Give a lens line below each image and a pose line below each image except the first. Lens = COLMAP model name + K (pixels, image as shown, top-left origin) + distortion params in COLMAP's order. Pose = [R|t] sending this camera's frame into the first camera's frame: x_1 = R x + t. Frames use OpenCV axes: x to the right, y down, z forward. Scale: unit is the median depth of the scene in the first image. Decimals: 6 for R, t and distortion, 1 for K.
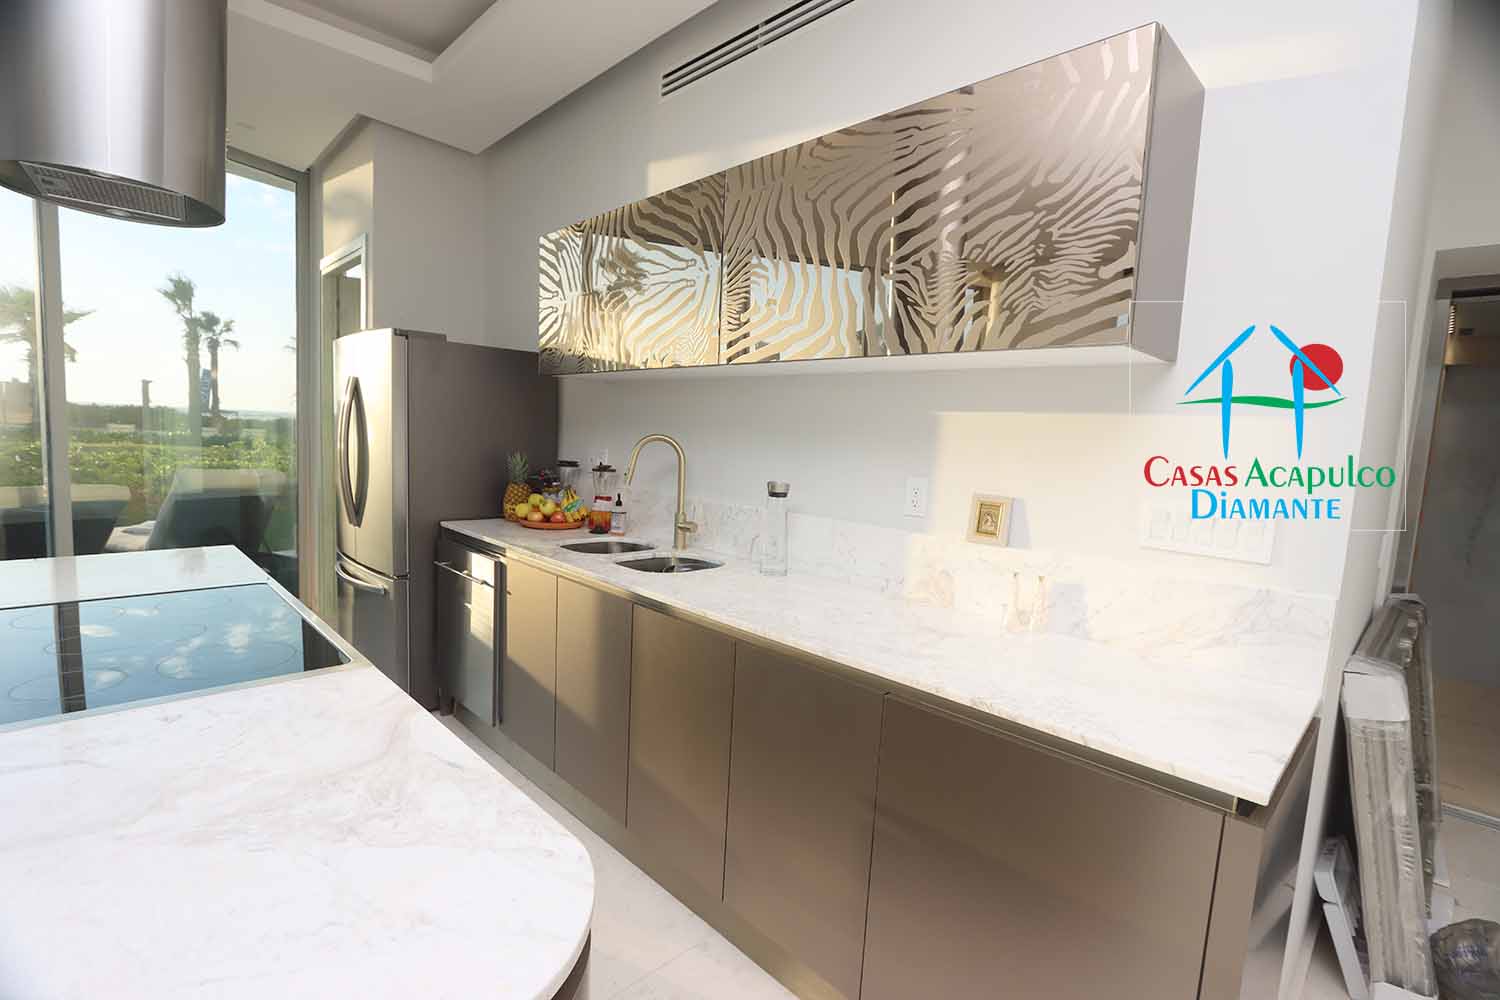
lens RADIAL K [[685.2, 0, 743.0], [0, 685.2, 504.4], [0, 0, 1]] dist [-0.020020, 0.003951]
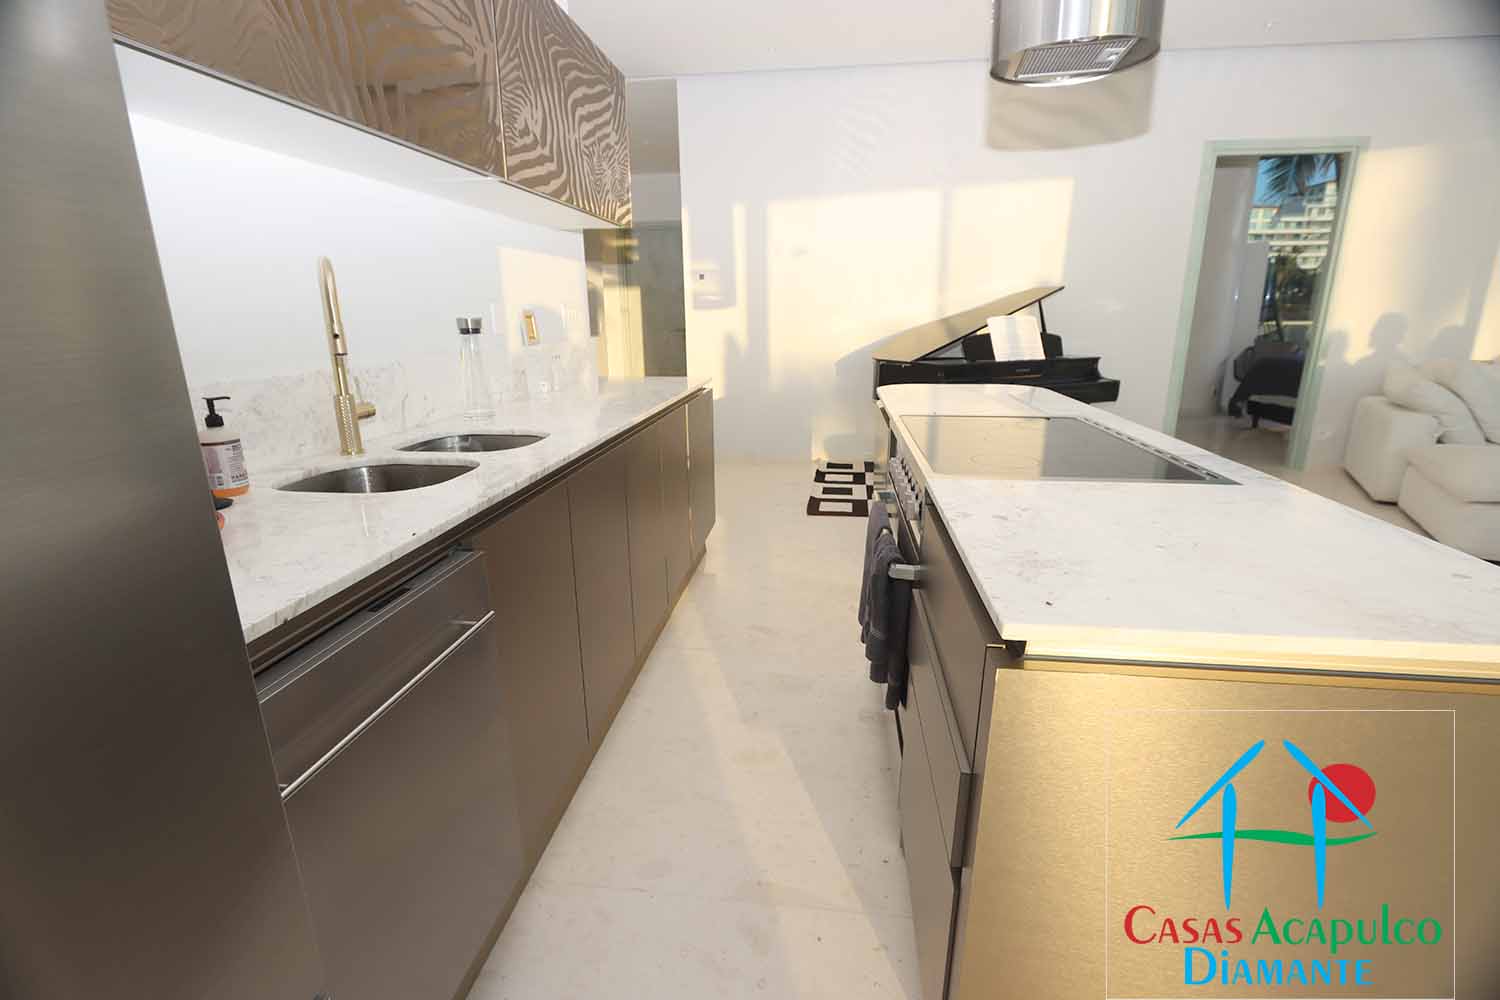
lens RADIAL K [[688.0, 0, 745.8], [0, 688.0, 502.5], [0, 0, 1]] dist [-0.015760, 0.000376]
pose [[-0.618478, -0.249010, 0.745304, -0.833664], [0.066391, 0.928514, 0.365315, -0.101607], [-0.782992, 0.275421, -0.557733, 1.163023]]
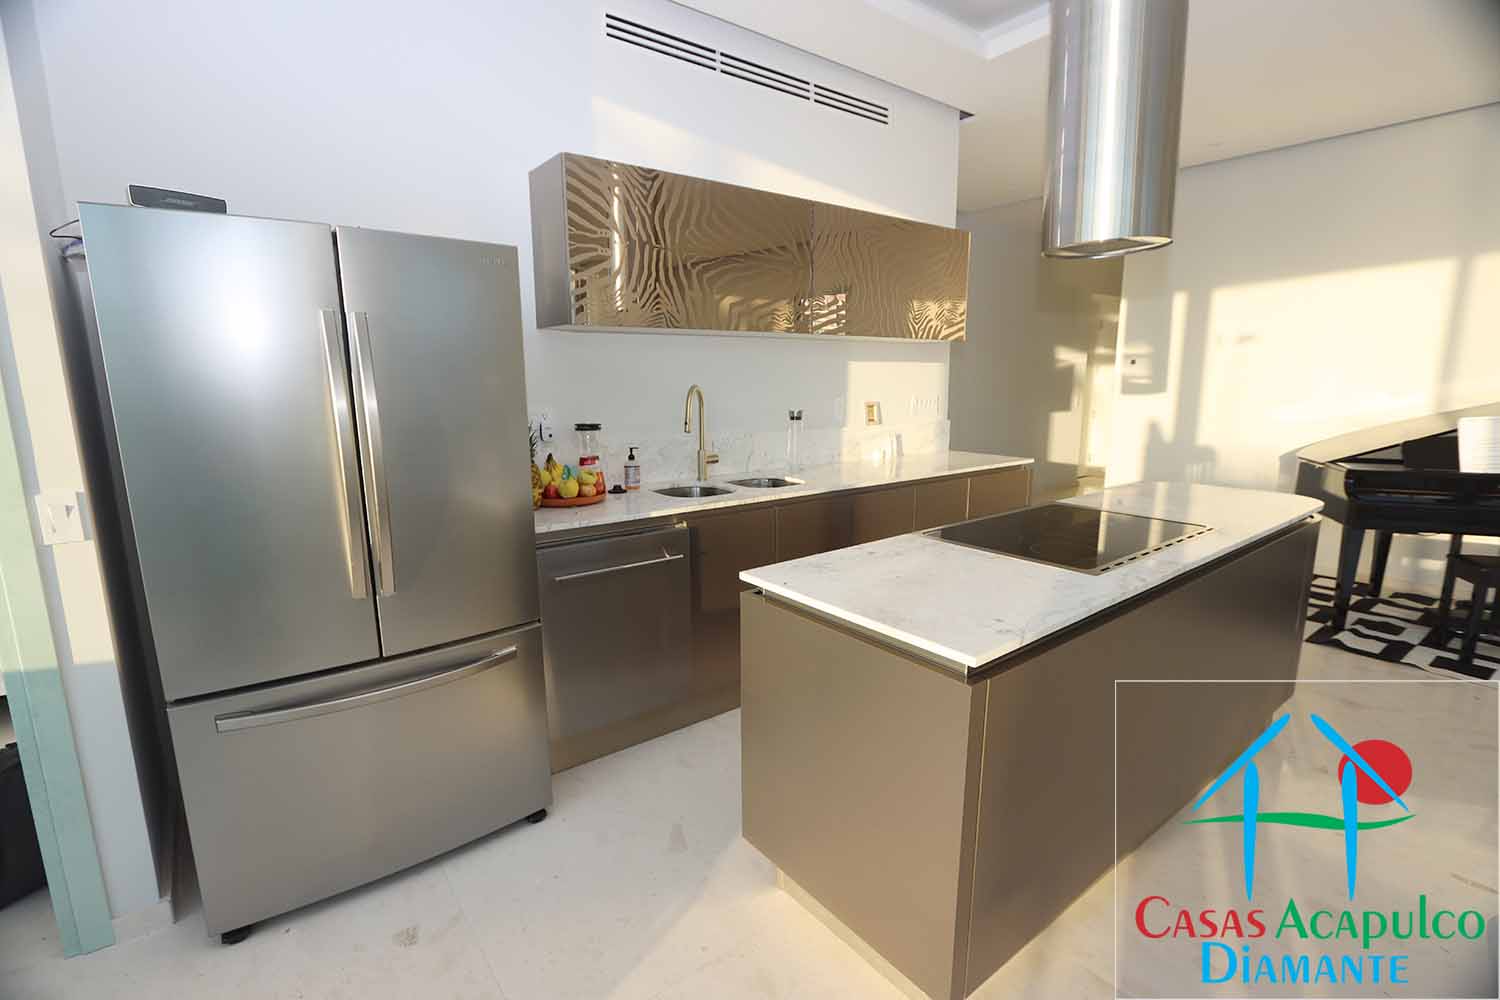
lens RADIAL K [[699.3, 0, 758.7], [0, 699.3, 508.3], [0, 0, 1]] dist [-0.014596, 0.000499]
pose [[0.109299, -0.232601, 0.966411, -1.372200], [0.114761, 0.968687, 0.220169, -0.156510], [-0.987362, 0.086842, 0.132571, 0.804829]]
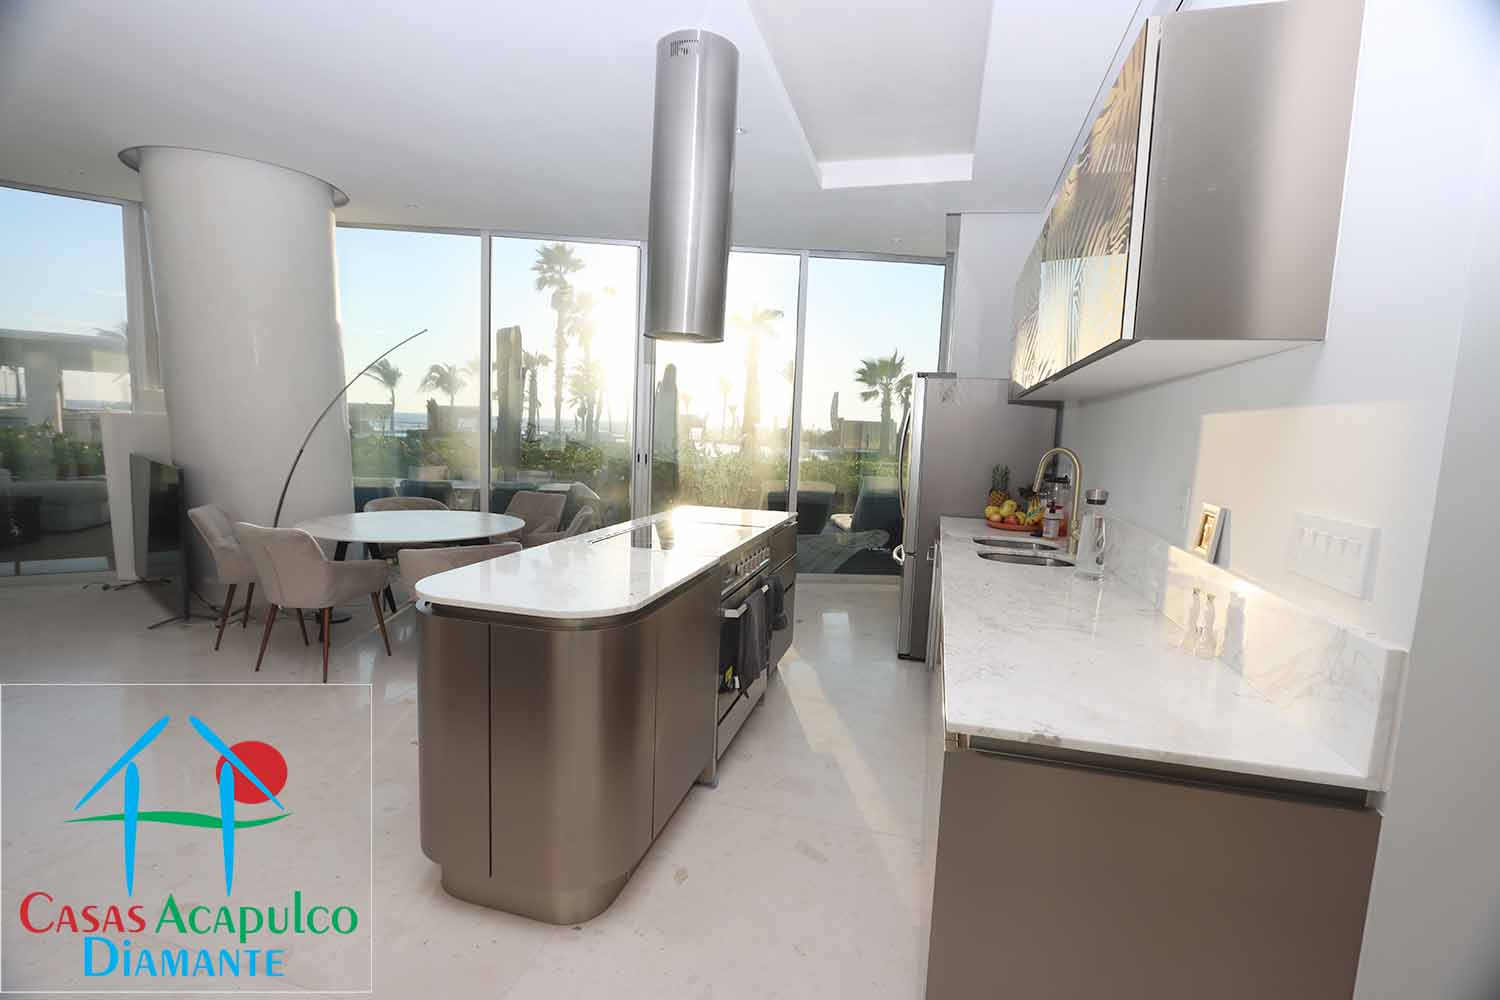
lens RADIAL K [[688.0, 0, 745.8], [0, 688.0, 502.5], [0, 0, 1]] dist [-0.015760, 0.000376]
pose [[0.523862, 0.066364, -0.849214, 0.562708], [-0.105310, 0.994358, 0.012743, 0.027185], [0.845268, 0.082755, 0.527895, 0.024109]]
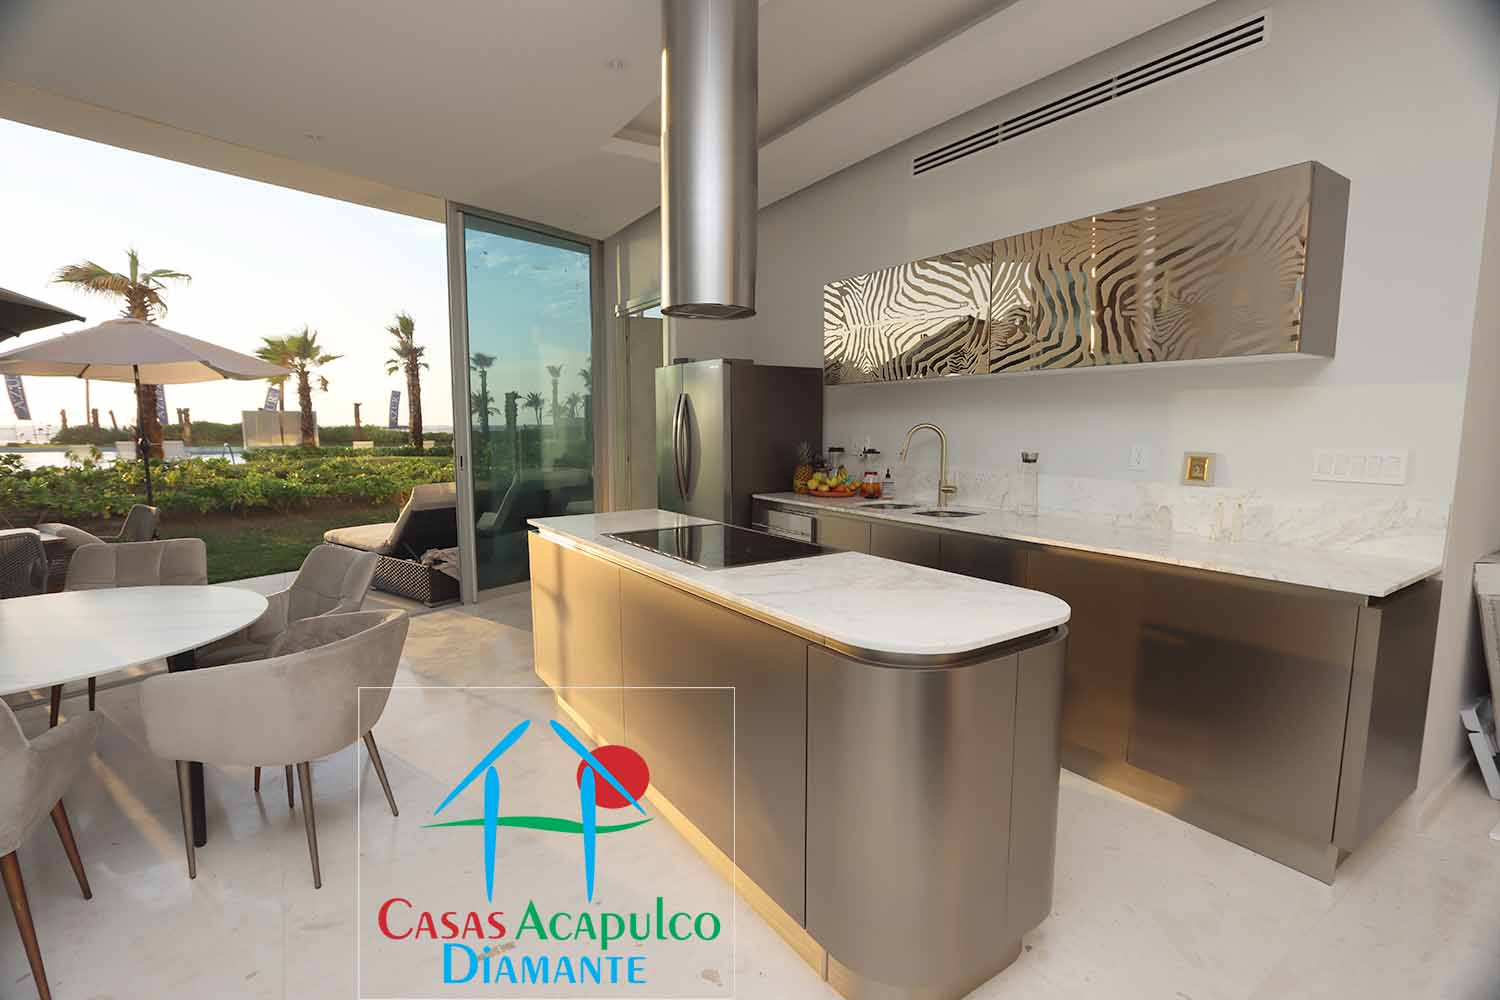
lens RADIAL K [[688.0, 0, 745.8], [0, 688.0, 502.5], [0, 0, 1]] dist [-0.015760, 0.000376]
pose [[0.981795, -0.030280, -0.187512, -0.239573], [0.031607, 0.999492, 0.004092, 0.043056], [0.187293, -0.009945, 0.982254, -0.465876]]
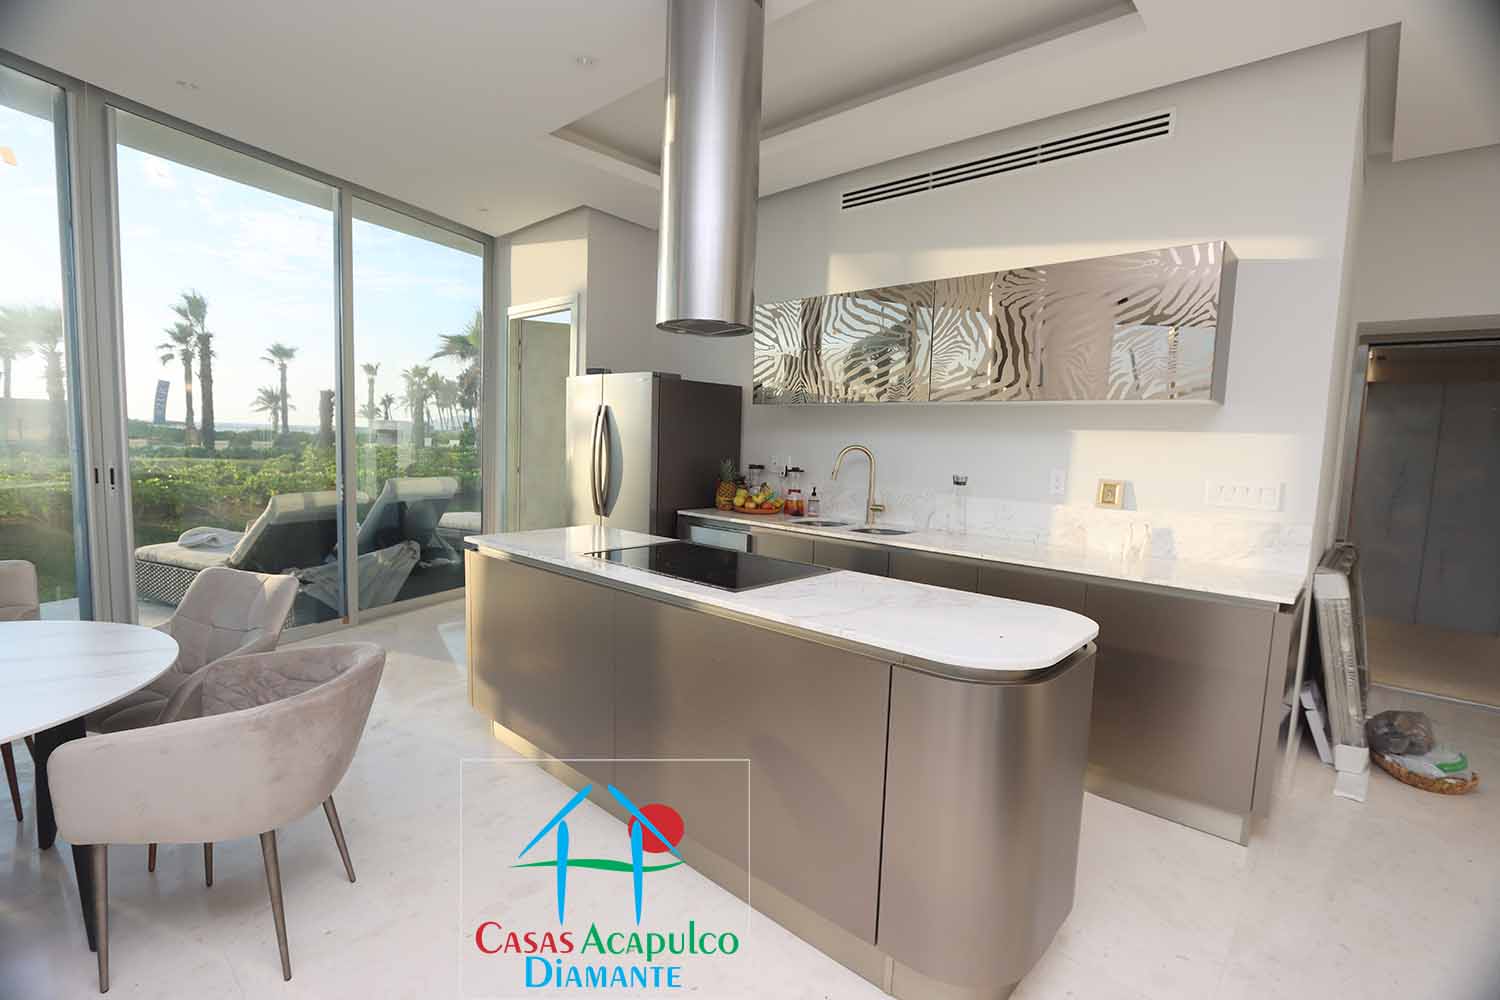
lens RADIAL K [[685.2, 0, 743.0], [0, 685.2, 504.4], [0, 0, 1]] dist [-0.020020, 0.003951]
pose [[0.998303, -0.021301, 0.054205, -0.474848], [0.021549, 0.999760, -0.004006, 0.025963], [-0.054107, 0.005167, 0.998522, -0.471520]]
